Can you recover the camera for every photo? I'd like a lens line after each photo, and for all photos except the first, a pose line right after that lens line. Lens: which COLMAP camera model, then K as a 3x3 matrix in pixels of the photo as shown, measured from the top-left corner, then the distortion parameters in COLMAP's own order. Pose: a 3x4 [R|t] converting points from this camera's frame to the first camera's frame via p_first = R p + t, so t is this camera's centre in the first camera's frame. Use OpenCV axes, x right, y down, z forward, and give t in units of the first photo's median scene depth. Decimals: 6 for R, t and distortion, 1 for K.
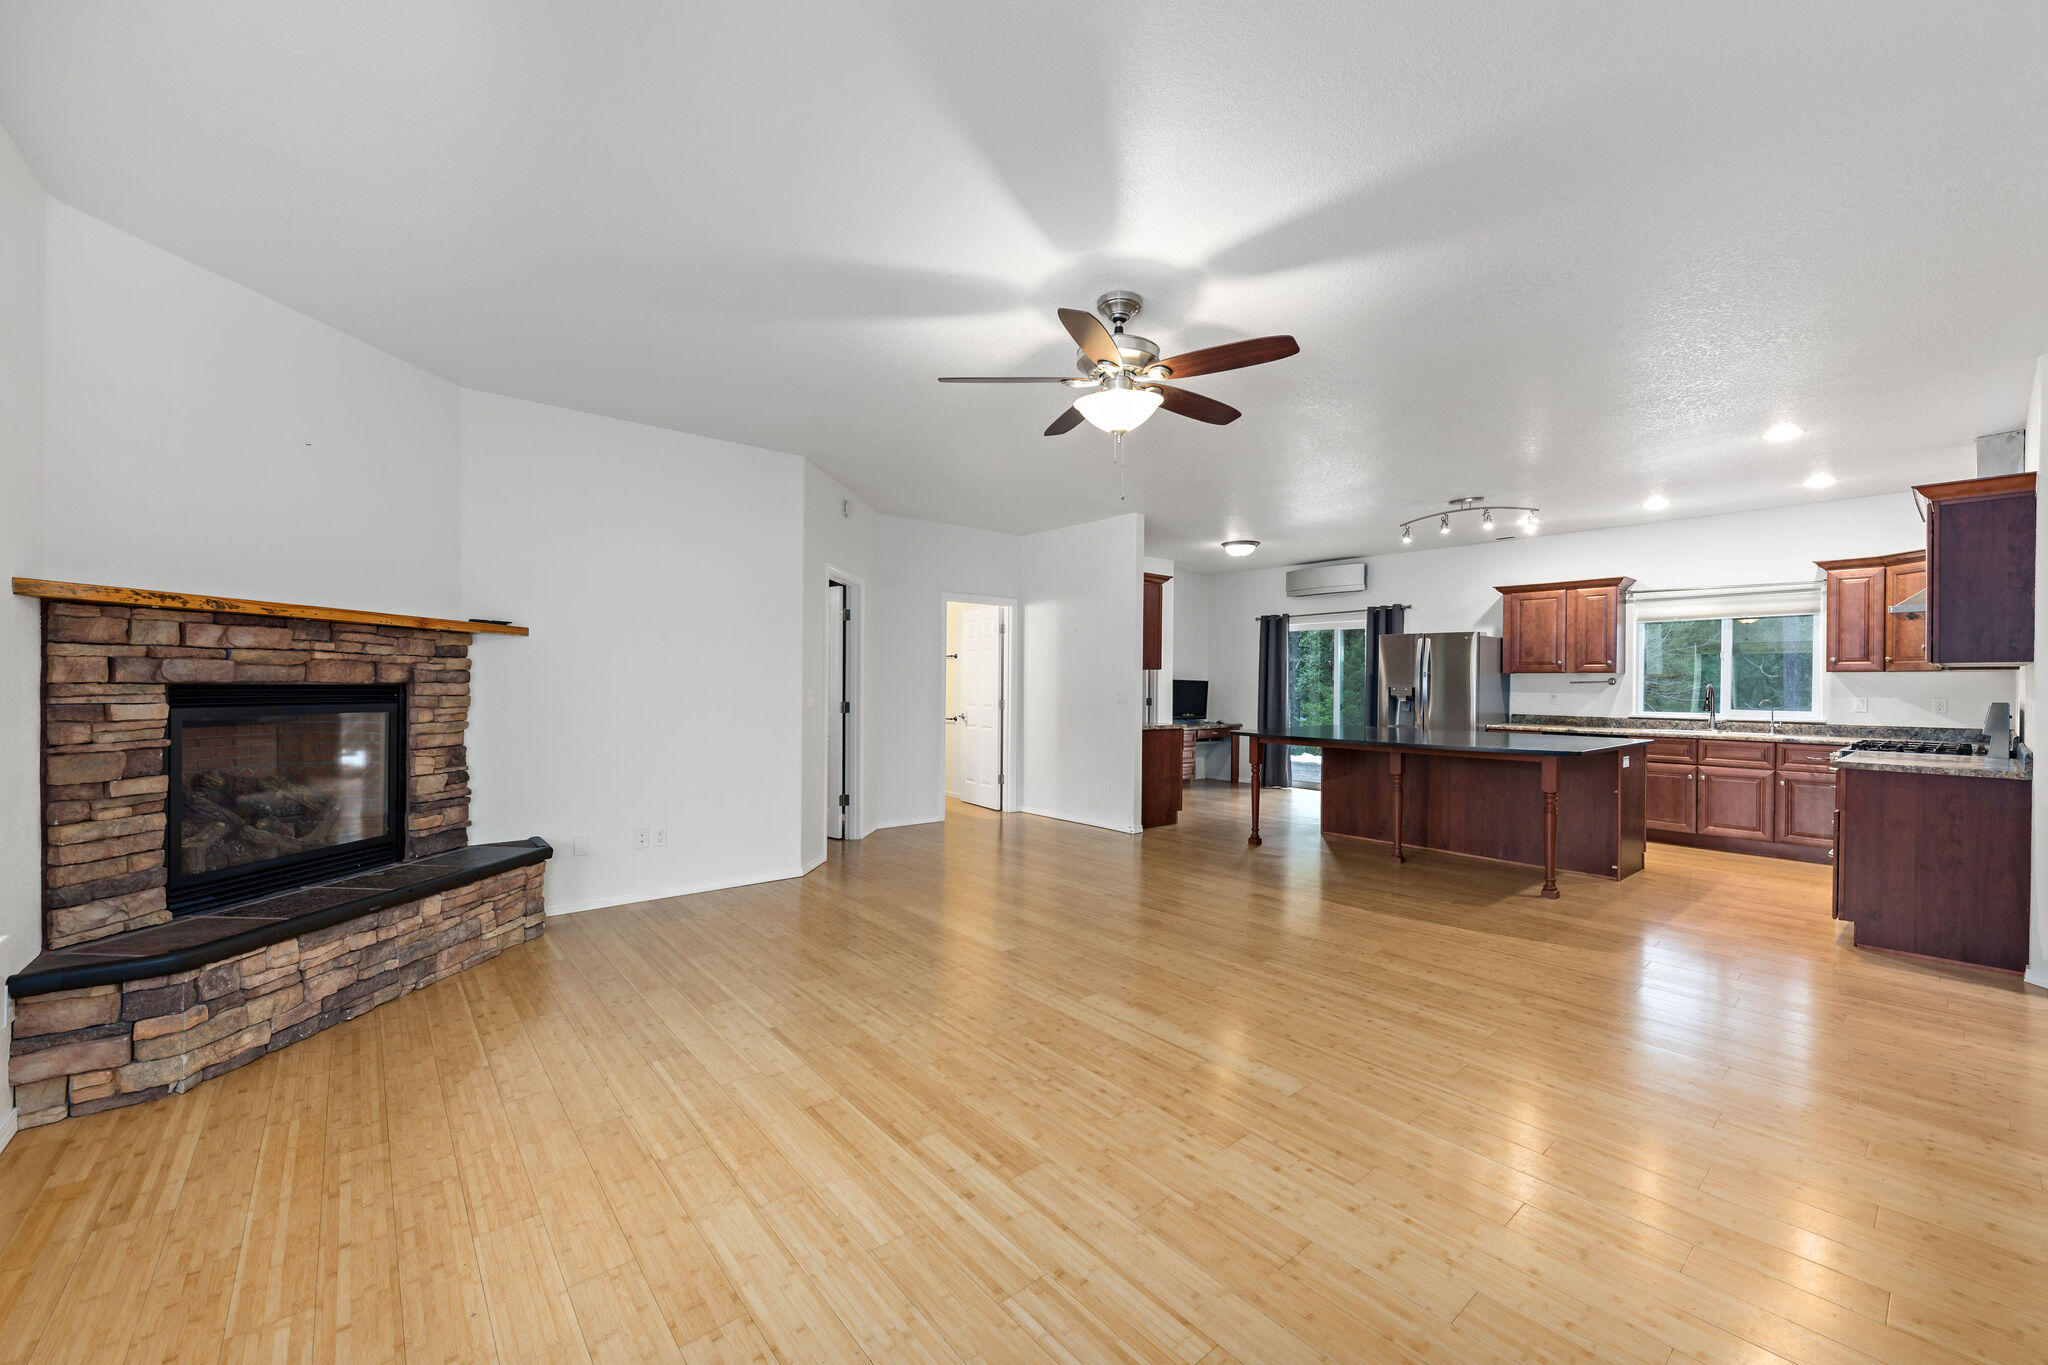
lens RADIAL K [[798.1, 0, 1025.2], [0, 798.1, 683.7], [0, 0, 1]] dist [0.001368, -0.001322]
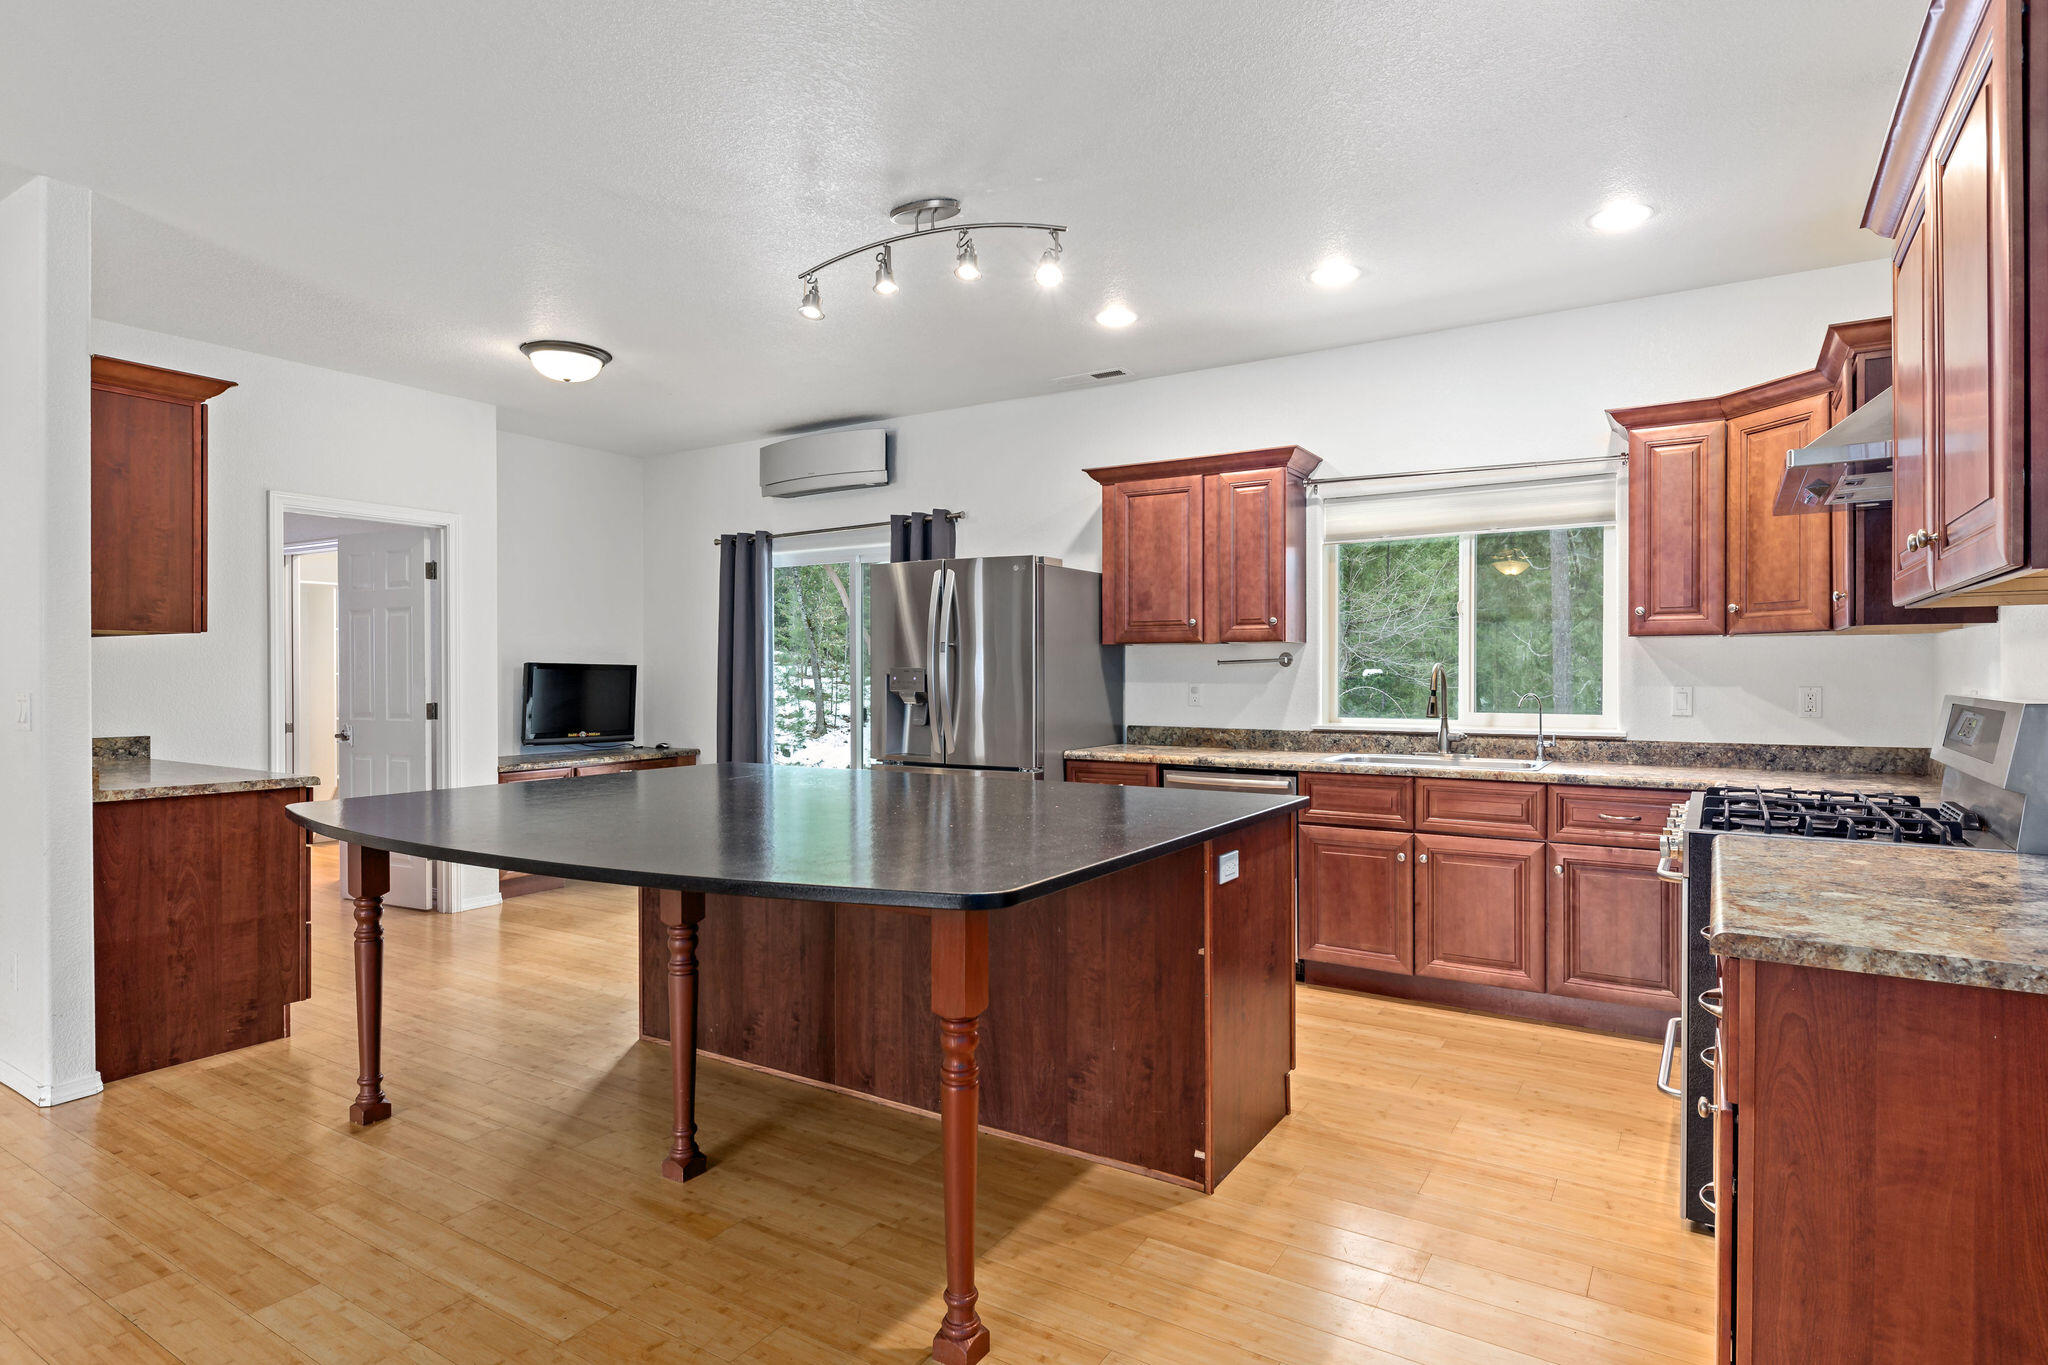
lens RADIAL K [[1080.2, 0, 1036.4], [0, 1080.2, 678.6], [0, 0, 1]] dist [0.005533, -0.002831]
pose [[0.950771, -0.010086, 0.309730, 0.457145], [0.008354, 0.999941, 0.006920, 0.003943], [-0.309782, -0.003992, 0.950799, 0.486984]]
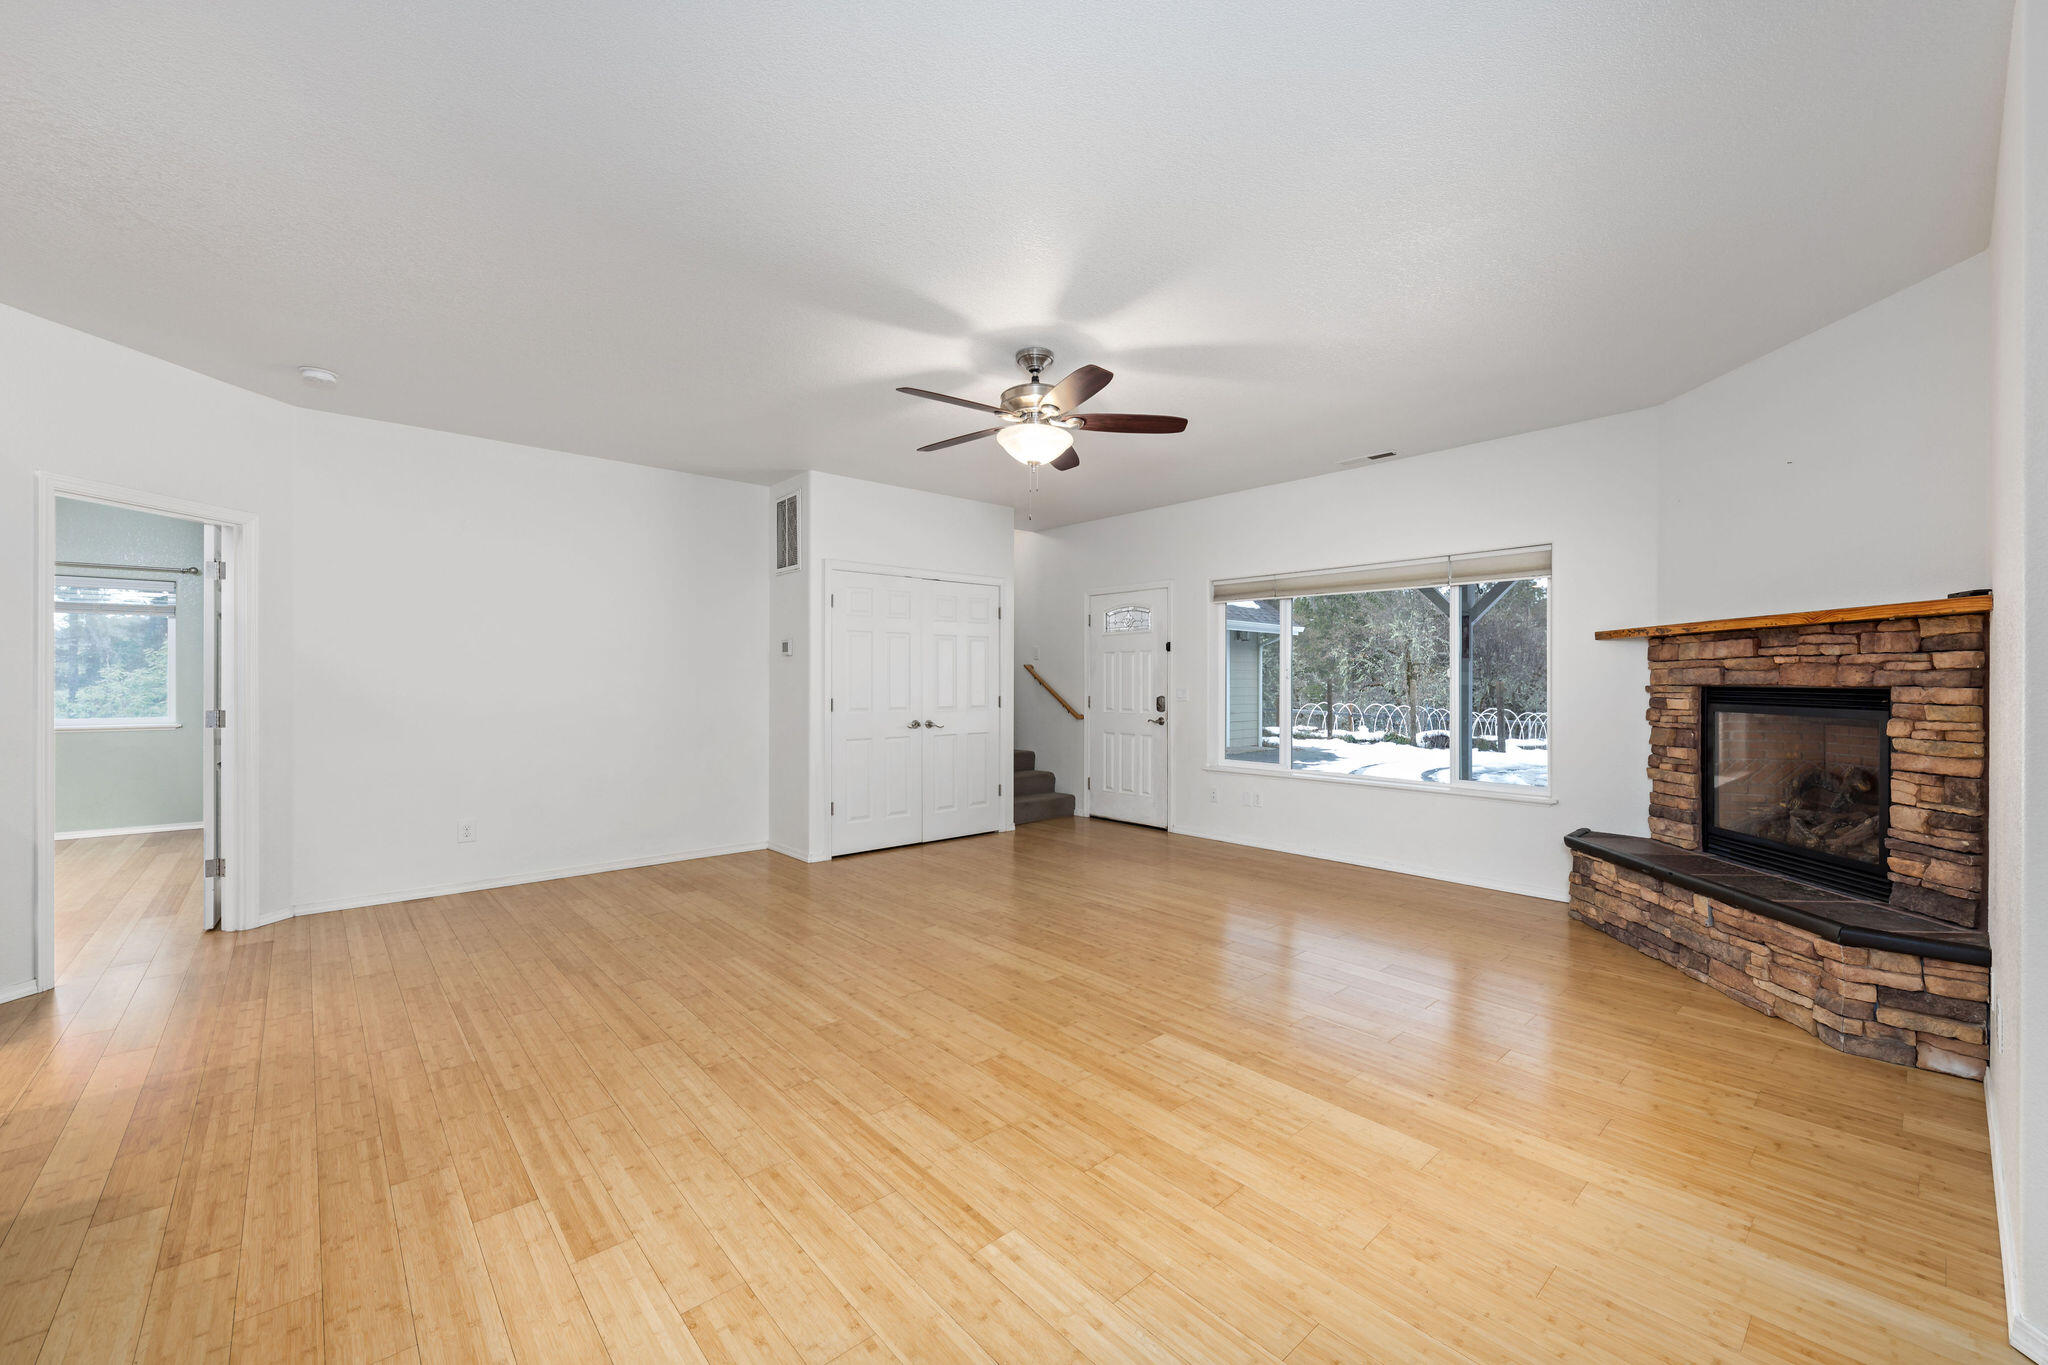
lens RADIAL K [[798.1, 0, 1040.9], [0, 798.1, 687.0], [0, 0, 1]] dist [0.001368, -0.001322]
pose [[-0.998874, -0.009704, -0.046435, 0.082700], [-0.010126, 0.999910, 0.008846, 0.000736], [0.046345, 0.009307, -0.998882, 1.128093]]
